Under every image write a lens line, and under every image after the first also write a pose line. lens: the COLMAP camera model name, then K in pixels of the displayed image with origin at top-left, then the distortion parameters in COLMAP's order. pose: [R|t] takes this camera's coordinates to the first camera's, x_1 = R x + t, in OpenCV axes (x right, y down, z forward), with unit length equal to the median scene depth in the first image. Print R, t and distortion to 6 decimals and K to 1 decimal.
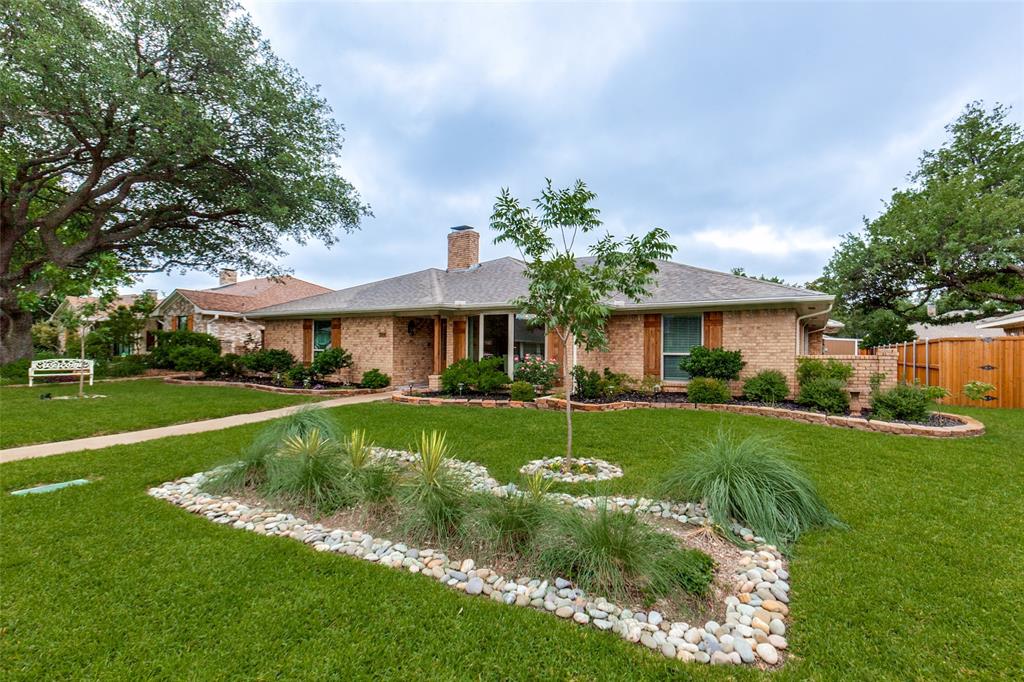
lens RADIAL K [[500.2, 0, 508.4], [0, 500.2, 341.3], [0, 0, 1]] dist [-0.018597, -0.000067]
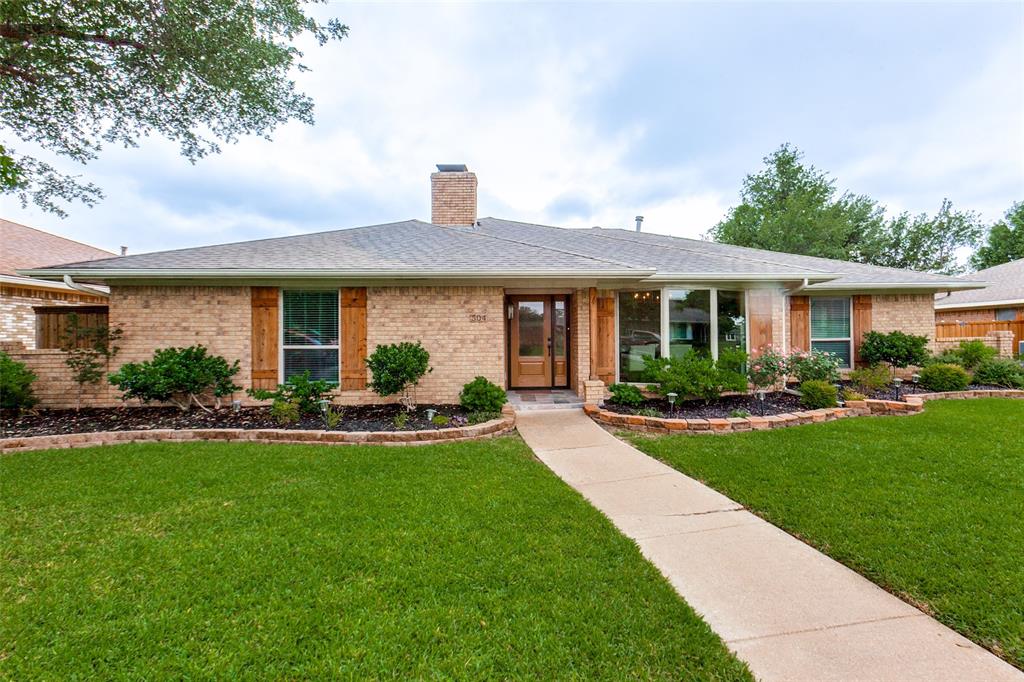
lens RADIAL K [[500.2, 0, 519.2], [0, 500.2, 317.8], [0, 0, 1]] dist [-0.018597, -0.000067]
pose [[0.803557, 0.005340, 0.595204, -0.500932], [0.008221, 0.999765, -0.020067, -0.001156], [-0.595172, 0.021018, 0.803324, 0.444341]]
